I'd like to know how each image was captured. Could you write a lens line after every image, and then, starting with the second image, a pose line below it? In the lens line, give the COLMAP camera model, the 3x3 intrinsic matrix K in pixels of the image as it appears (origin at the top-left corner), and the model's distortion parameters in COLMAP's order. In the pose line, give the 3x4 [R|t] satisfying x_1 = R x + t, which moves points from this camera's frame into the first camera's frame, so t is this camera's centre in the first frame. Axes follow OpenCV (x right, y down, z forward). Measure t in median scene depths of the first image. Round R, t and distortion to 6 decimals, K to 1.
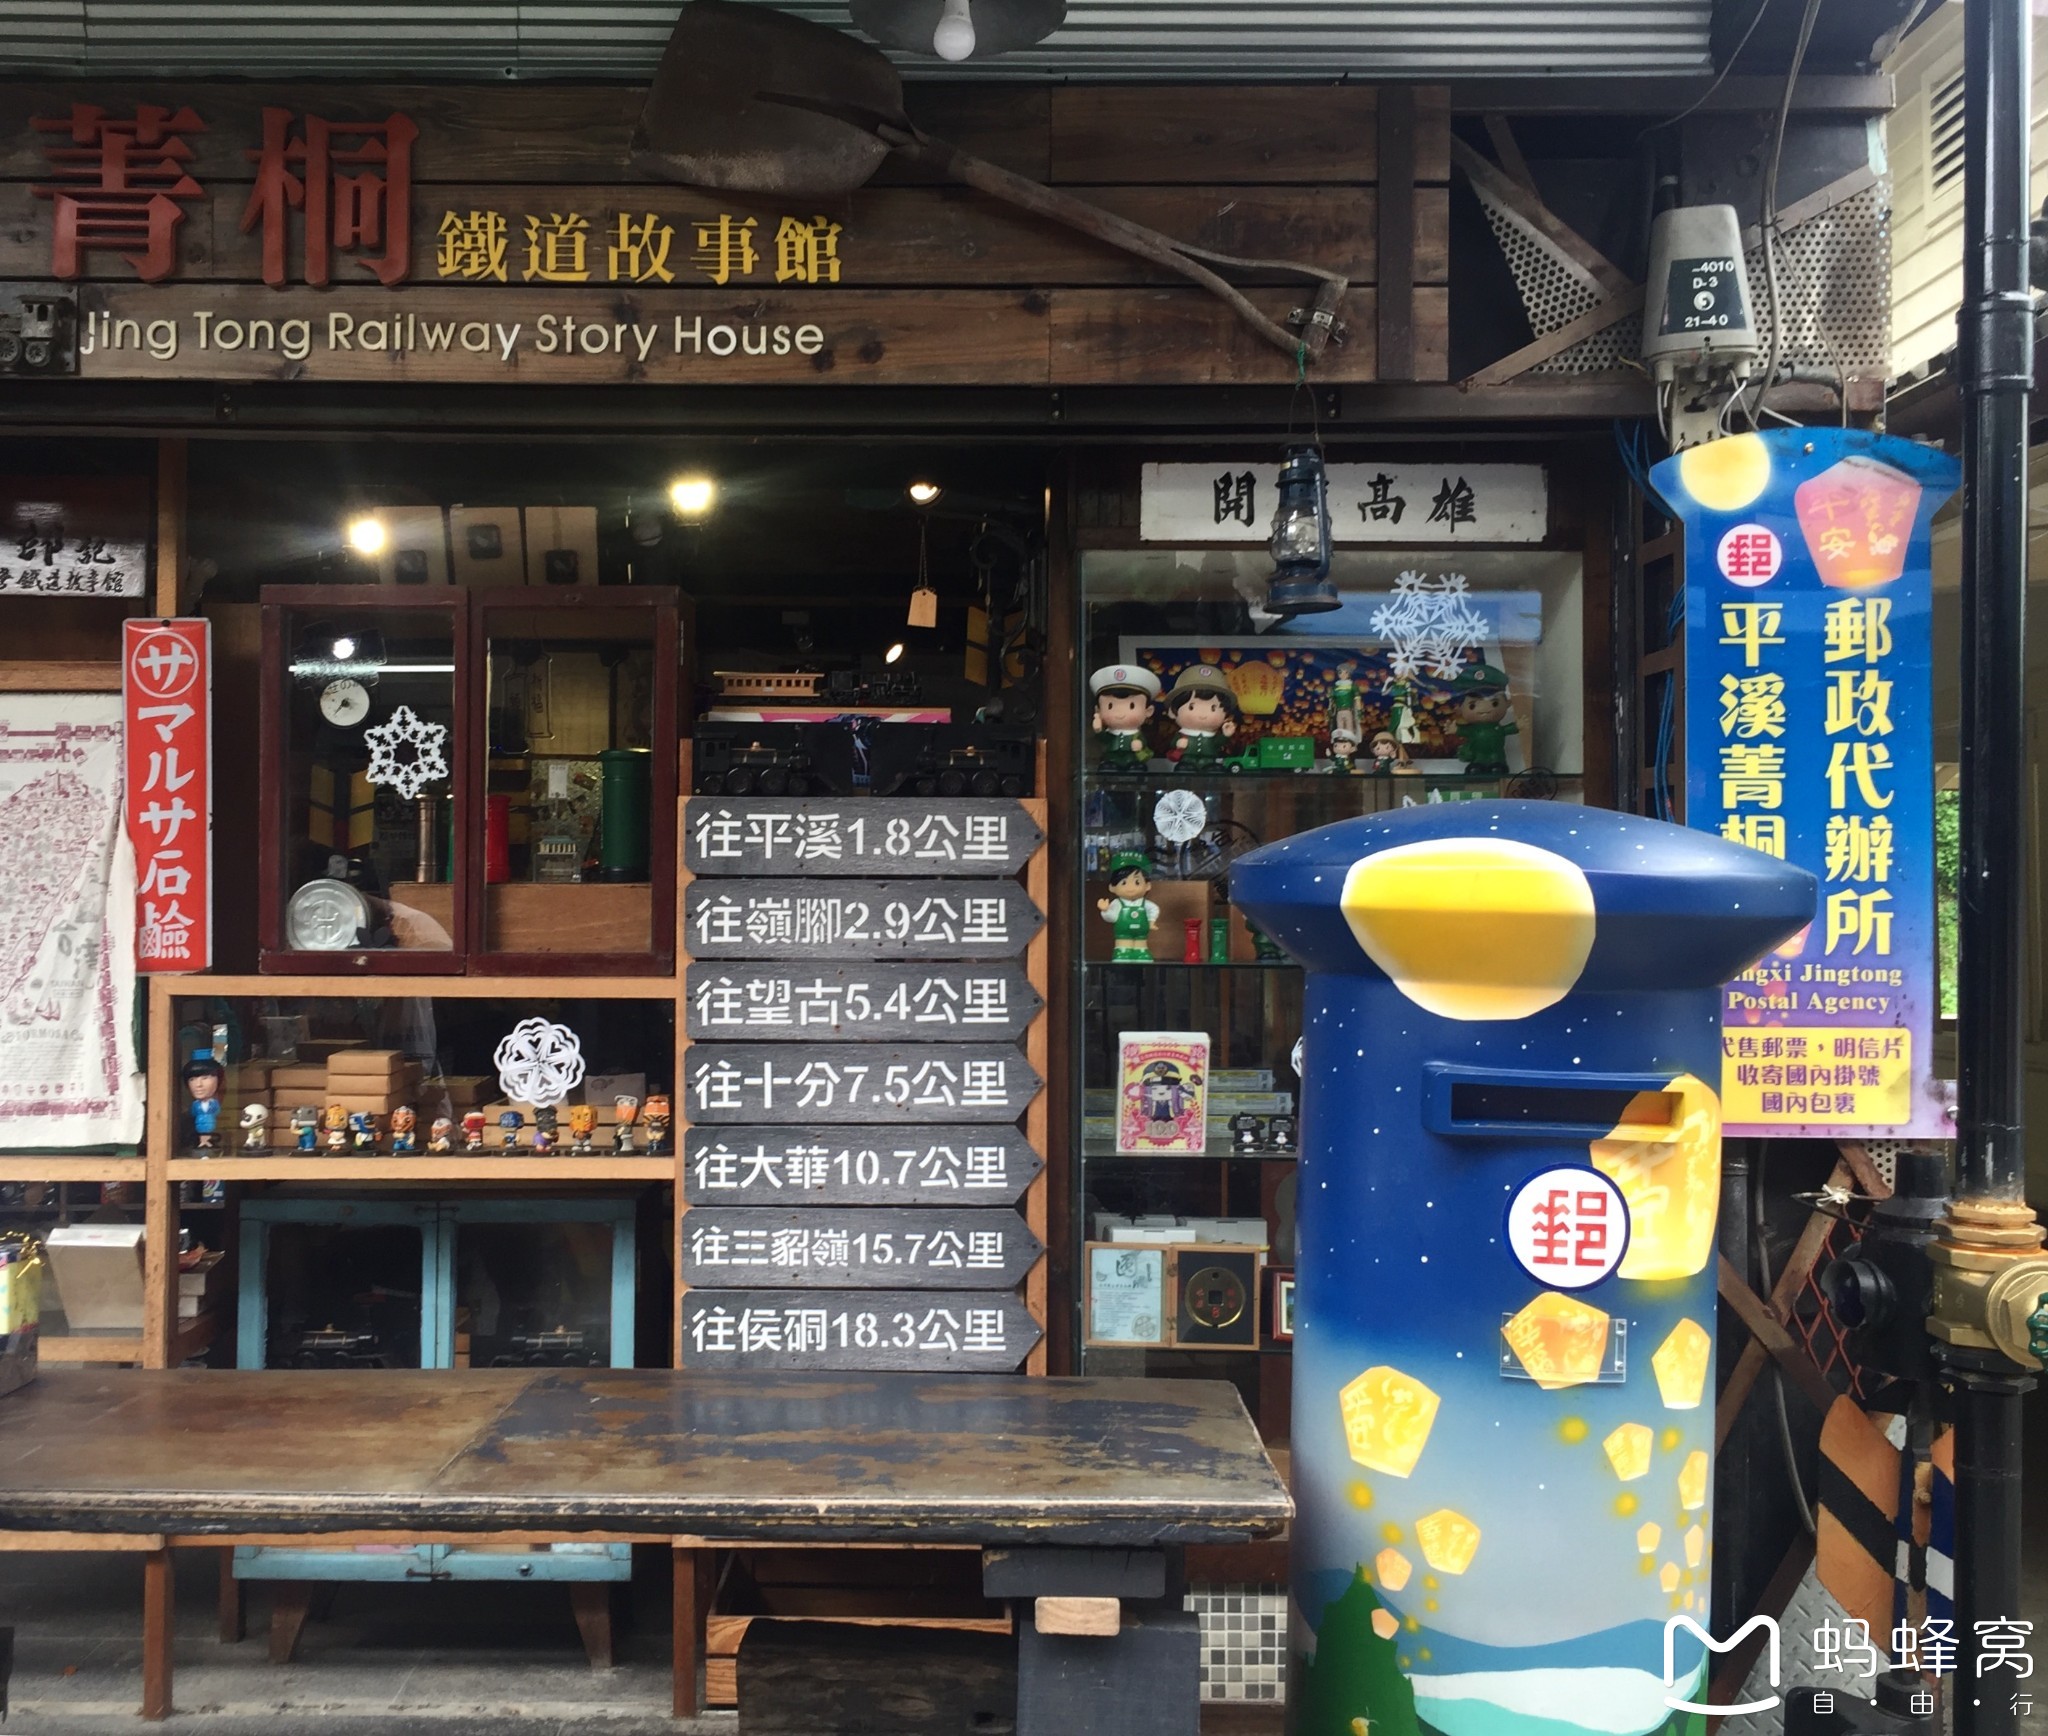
lens RADIAL K [[1761.4, 0, 1024.0], [0, 1761.4, 868.0], [0, 0, 1]] dist [0.042009, -0.021496]
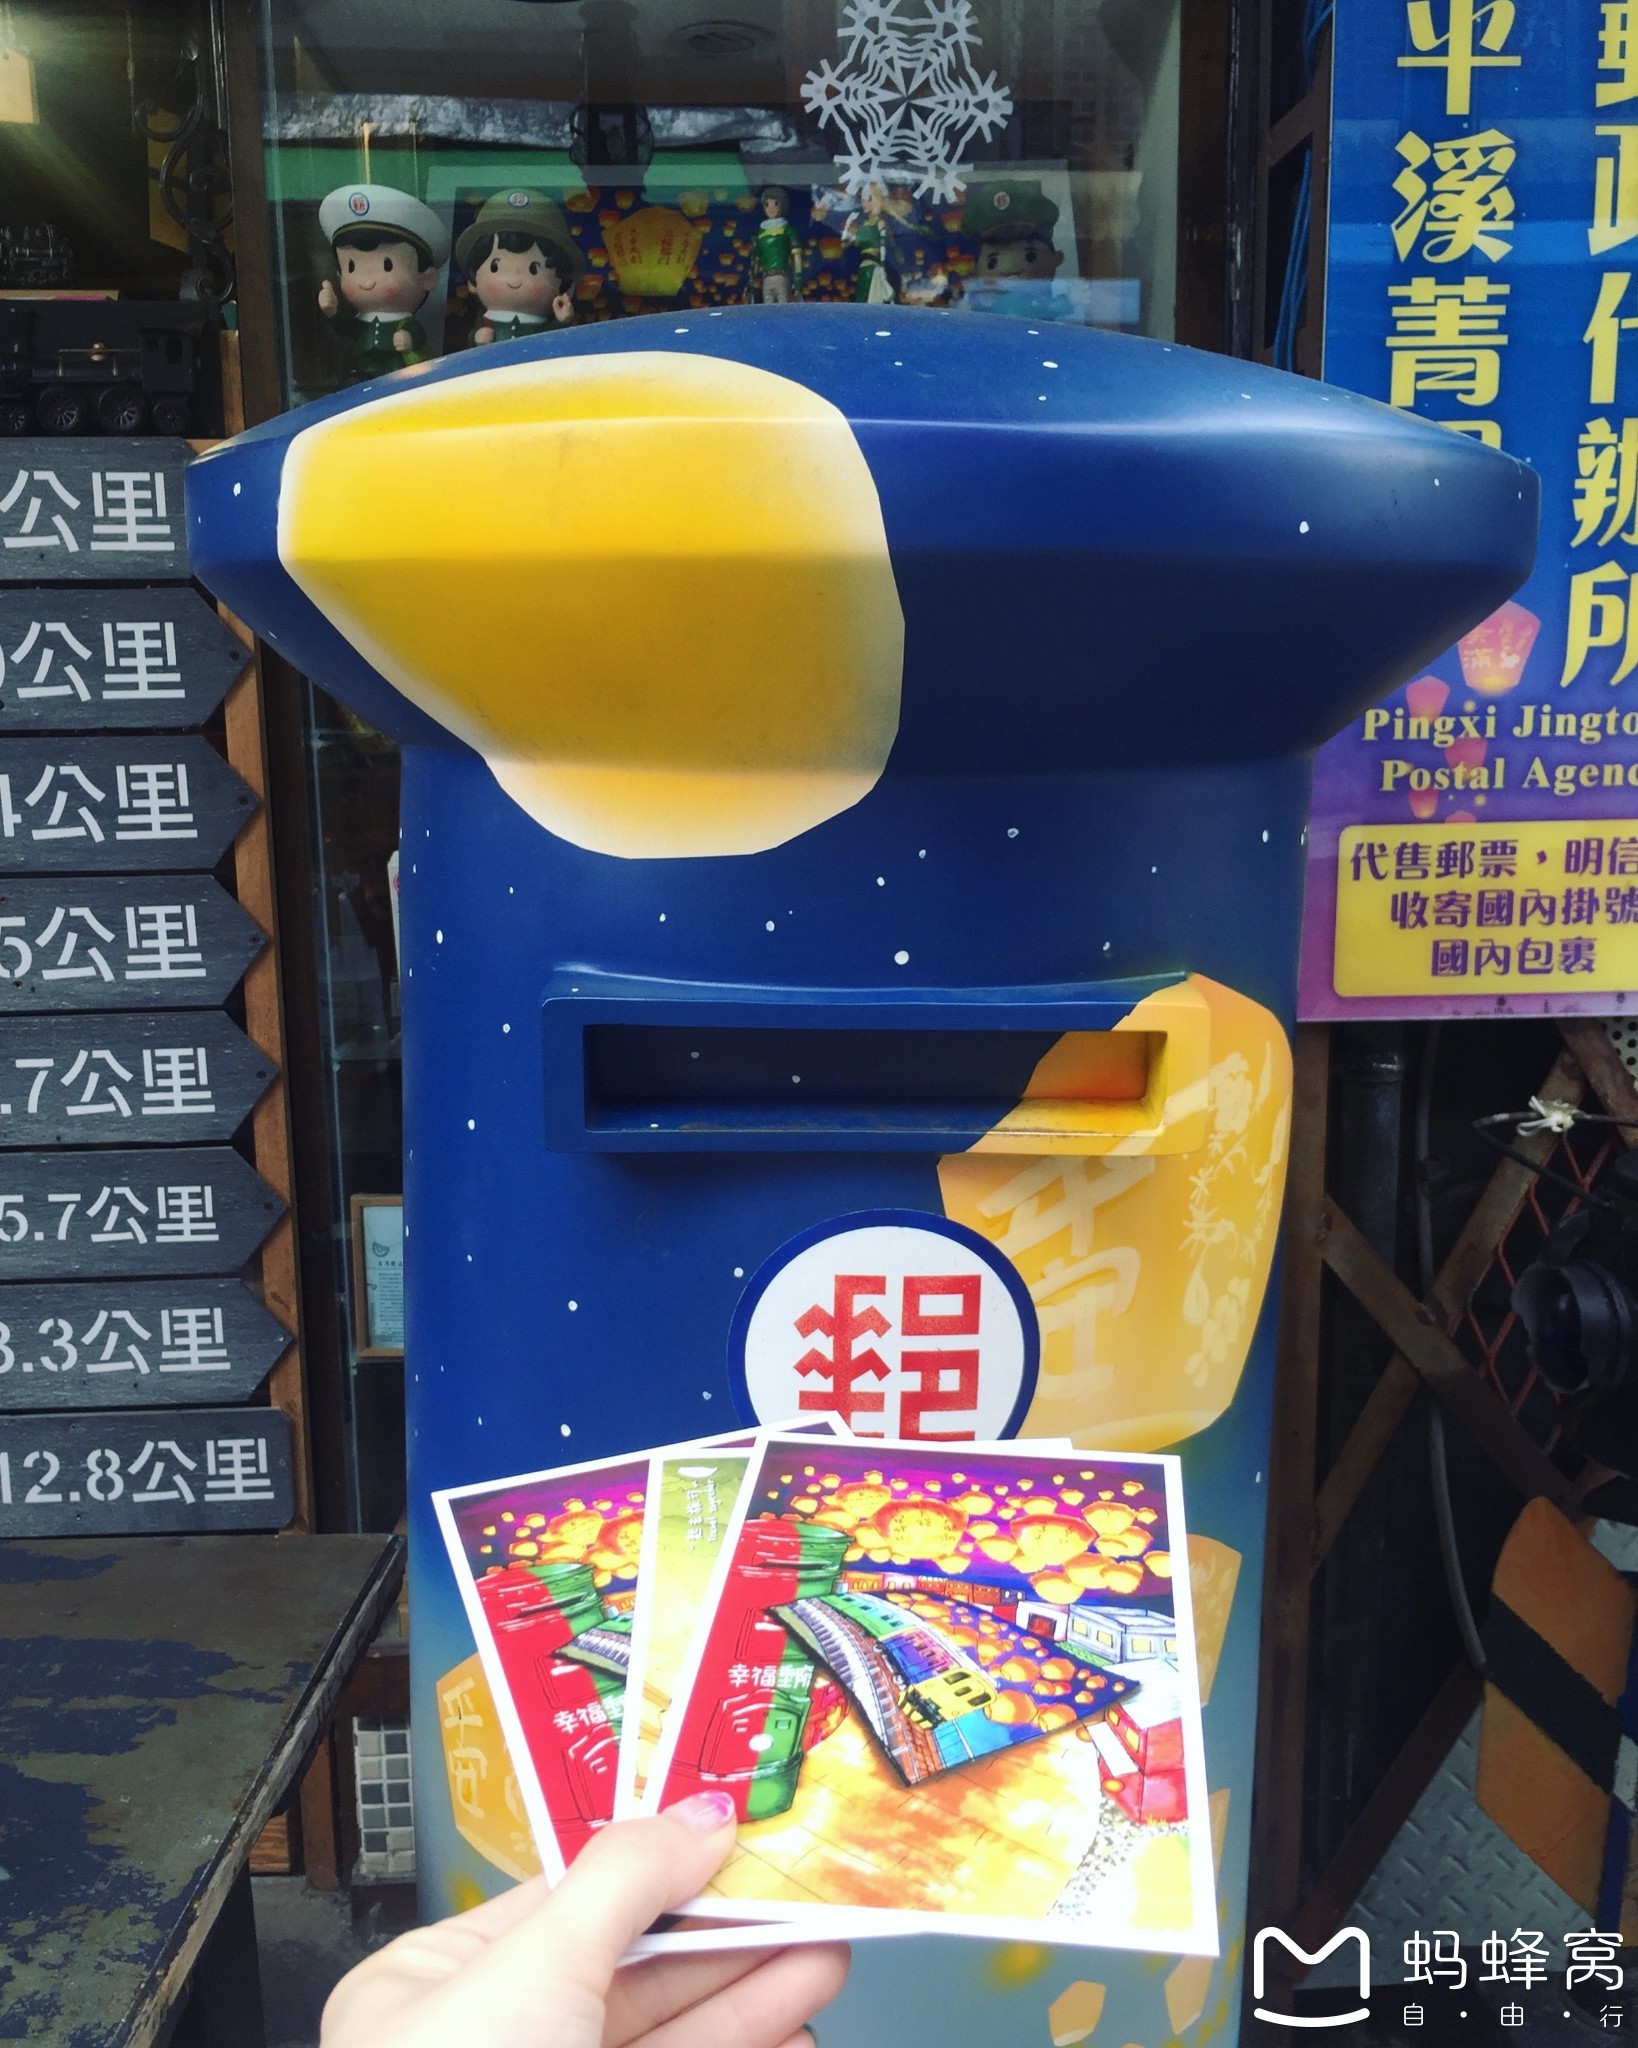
lens RADIAL K [[1932.4, 0, 819.0], [0, 1932.4, 1024.0], [0, 0, 1]] dist [0.076295, -0.109569]
pose [[0.998211, -0.028893, 0.052345, 0.190157], [0.017792, 0.979370, 0.201289, 0.025706], [-0.057081, -0.199997, 0.978132, 0.407139]]
